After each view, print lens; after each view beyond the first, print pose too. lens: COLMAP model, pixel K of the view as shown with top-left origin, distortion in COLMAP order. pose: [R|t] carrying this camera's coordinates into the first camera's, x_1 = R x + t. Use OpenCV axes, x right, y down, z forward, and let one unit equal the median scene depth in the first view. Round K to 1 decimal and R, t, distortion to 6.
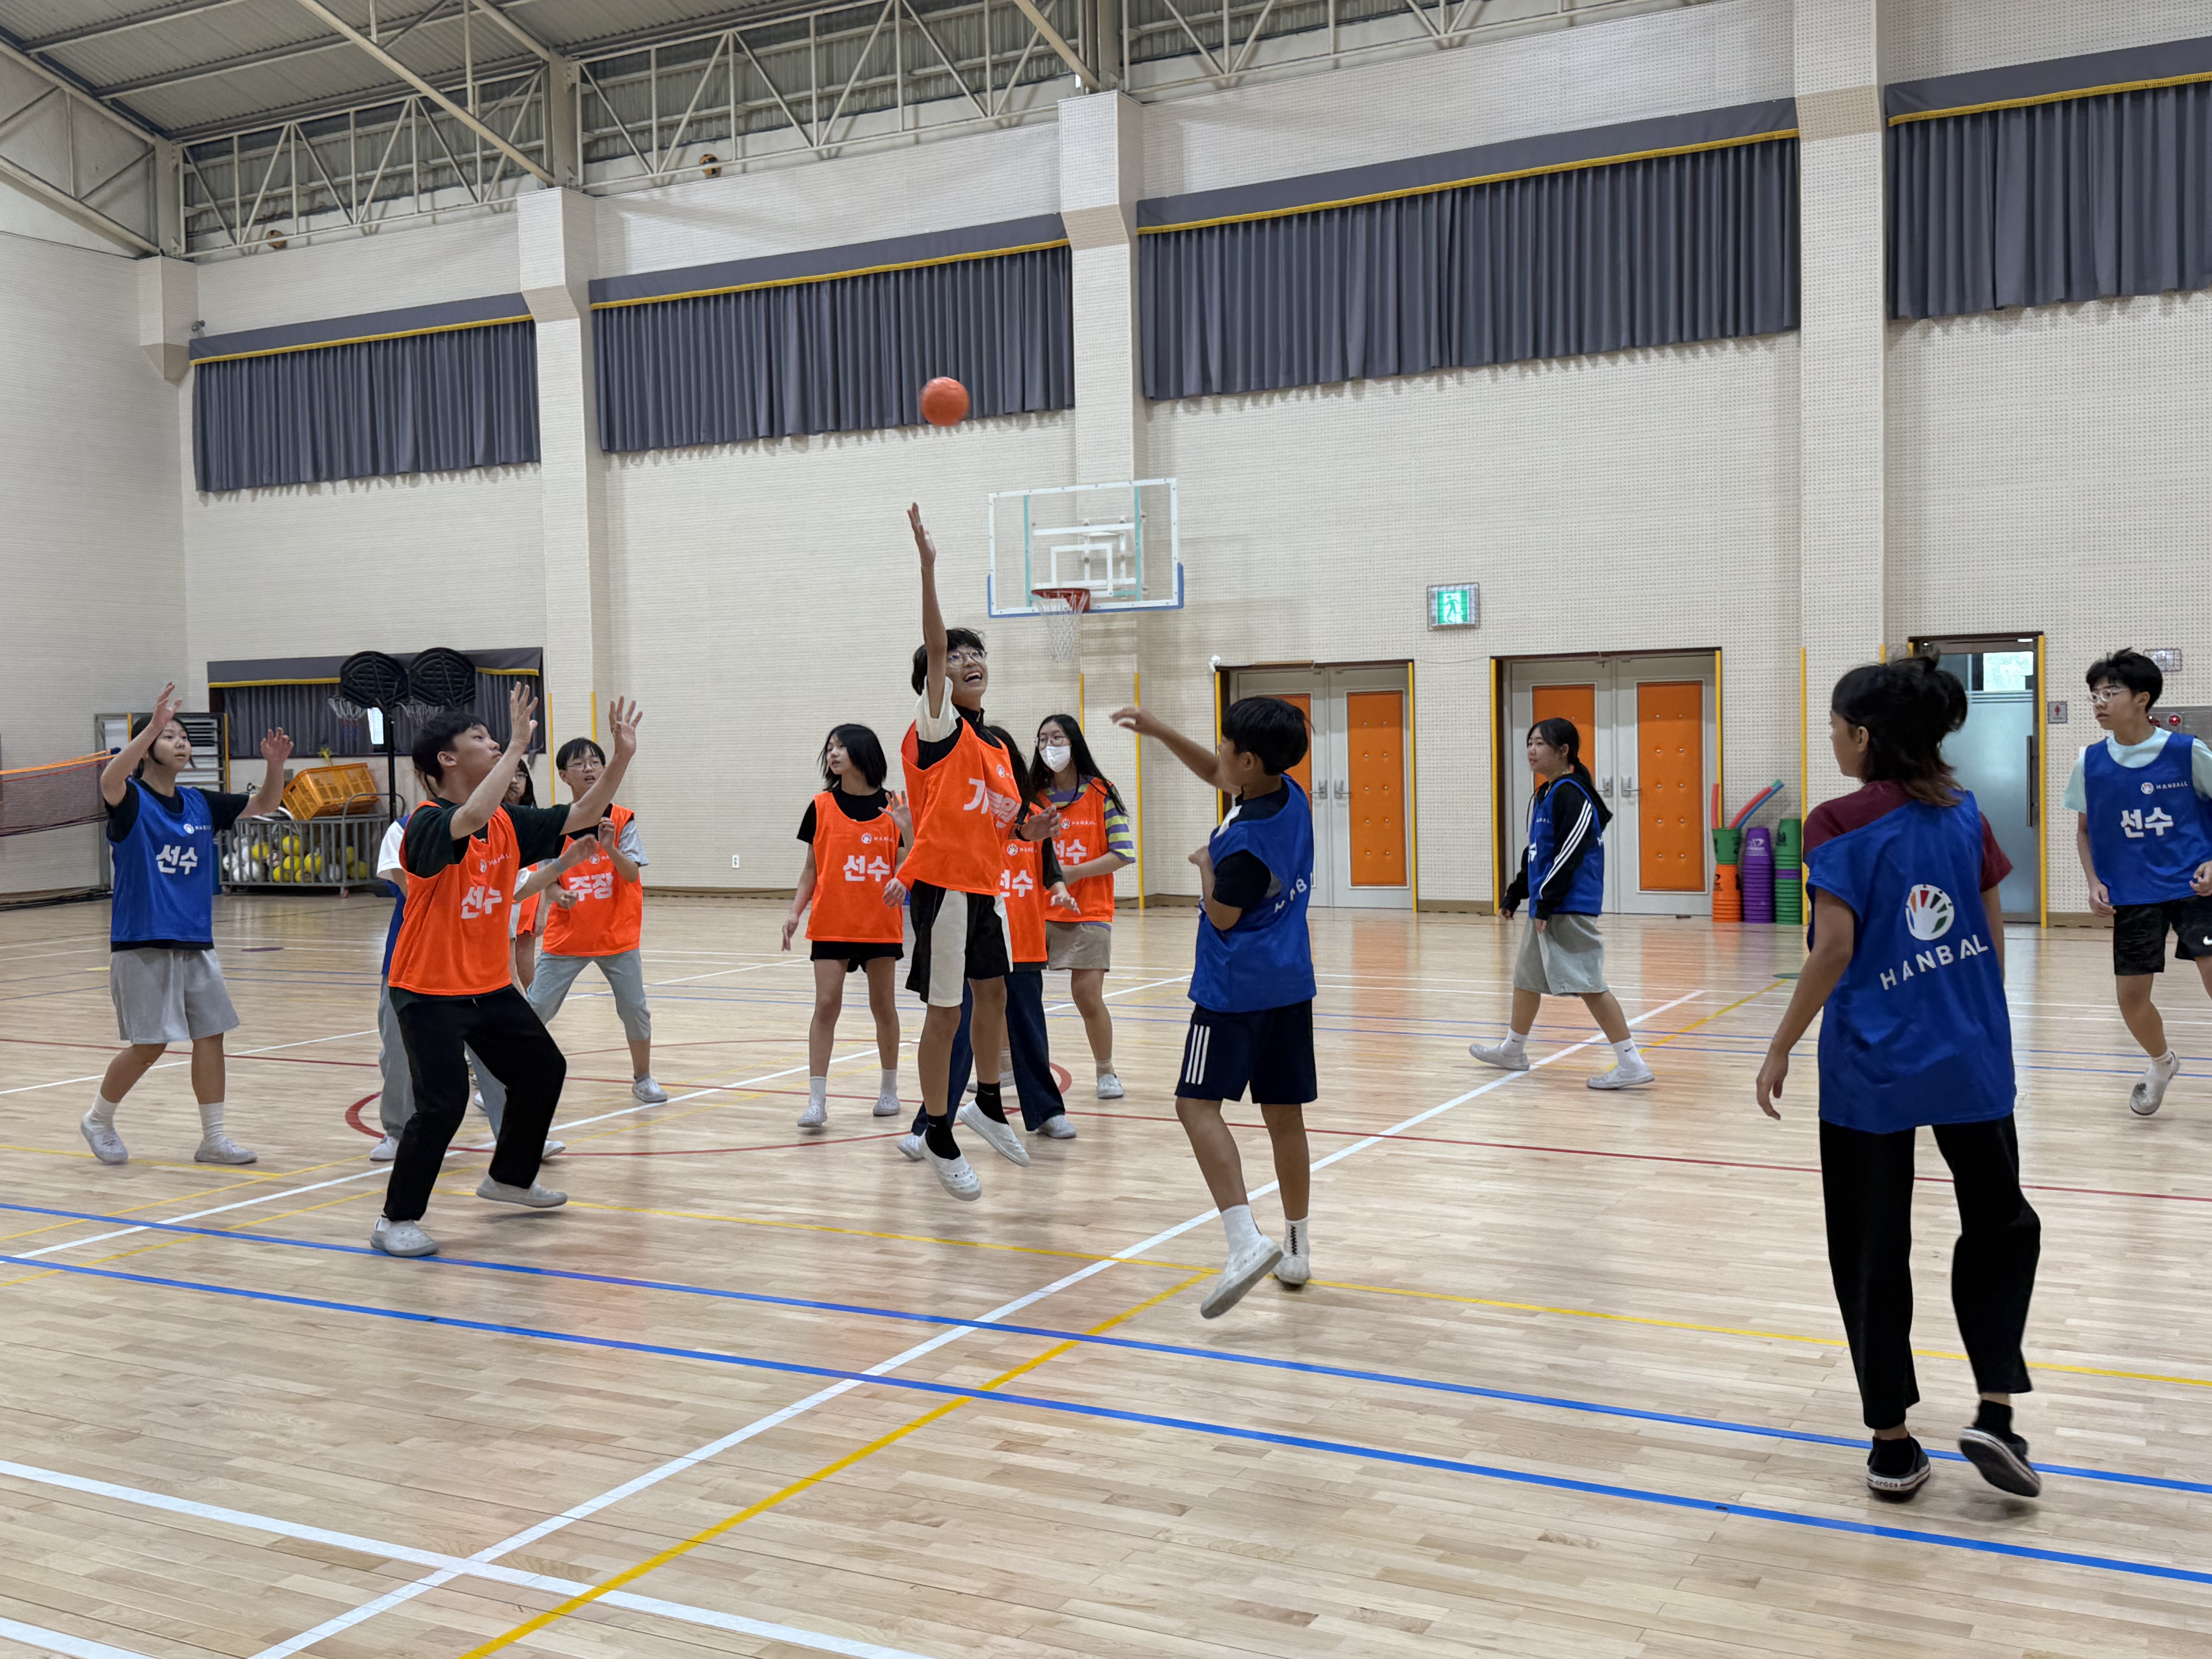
lens RADIAL K [[1968.7, 0, 1151.2], [0, 1968.7, 771.2], [0, 0, 1]] dist [0.090990, -0.106961]
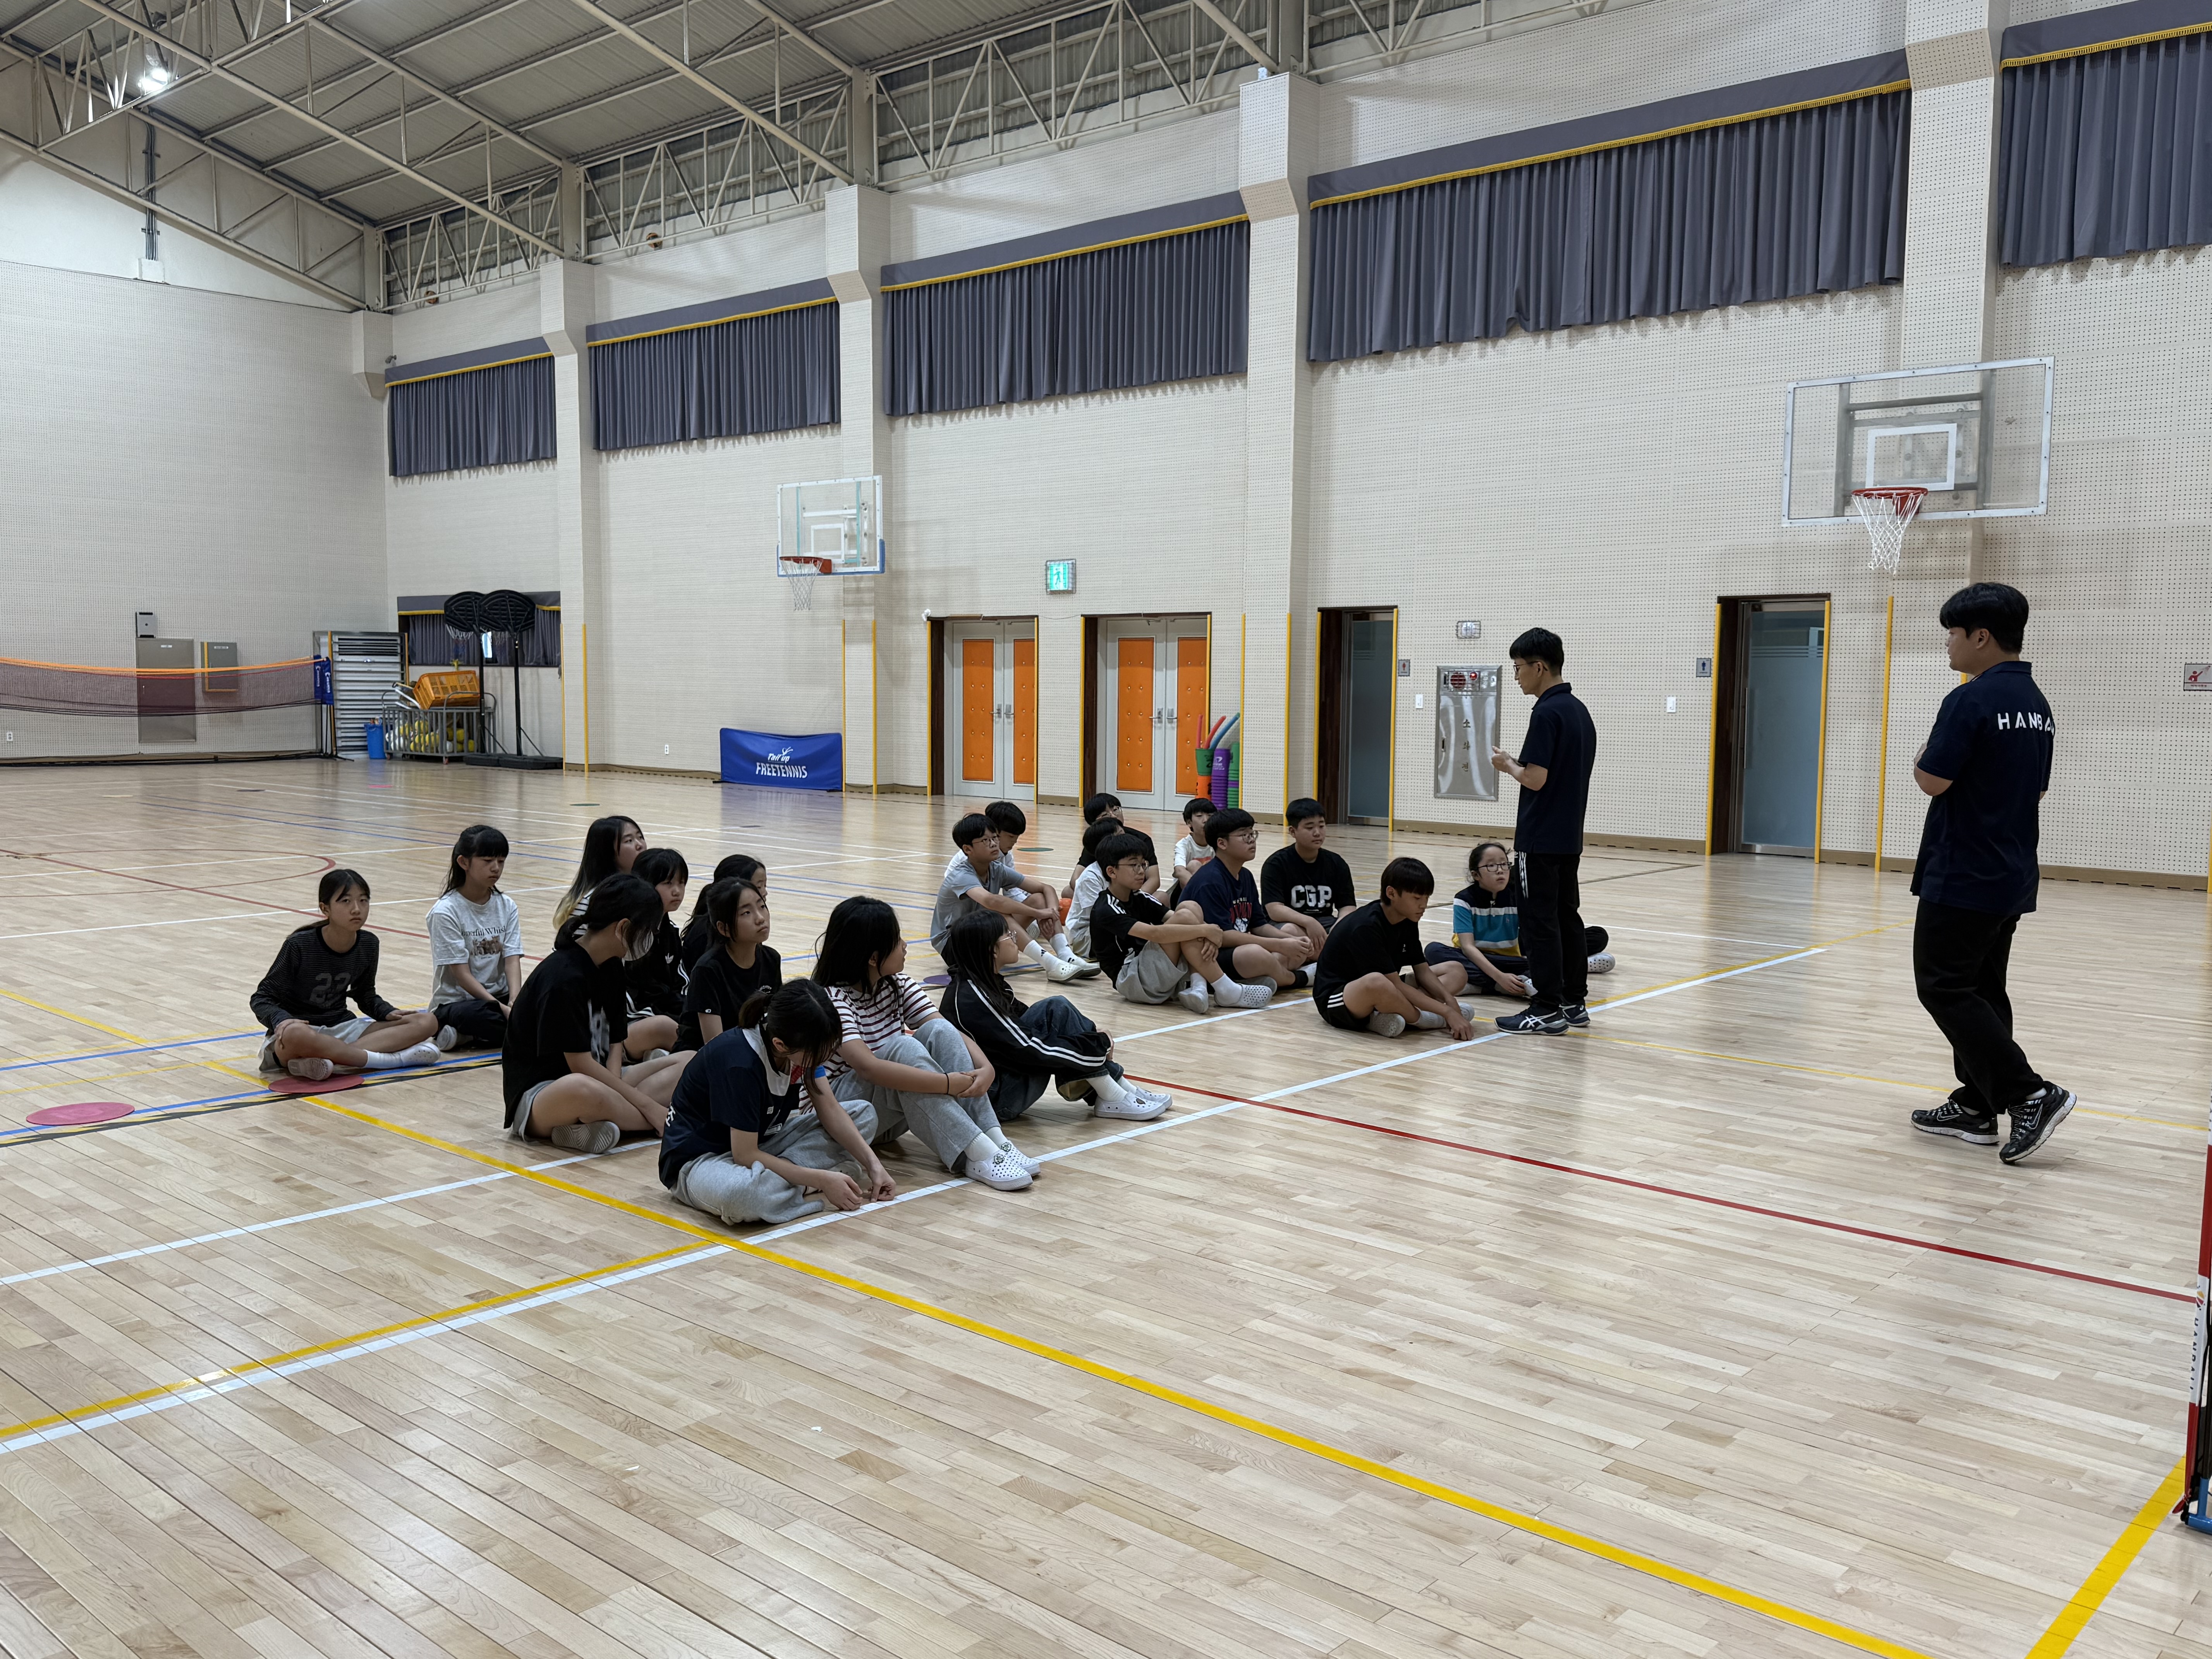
lens RADIAL K [[1983.1, 0, 1034.1], [0, 1983.1, 827.5], [0, 0, 1]] dist [0.057935, -0.013572]
pose [[0.944527, 0.054132, -0.323943, 0.460274], [-0.032870, 0.996952, 0.070754, -0.006626], [0.326785, -0.056180, 0.943427, -0.220078]]
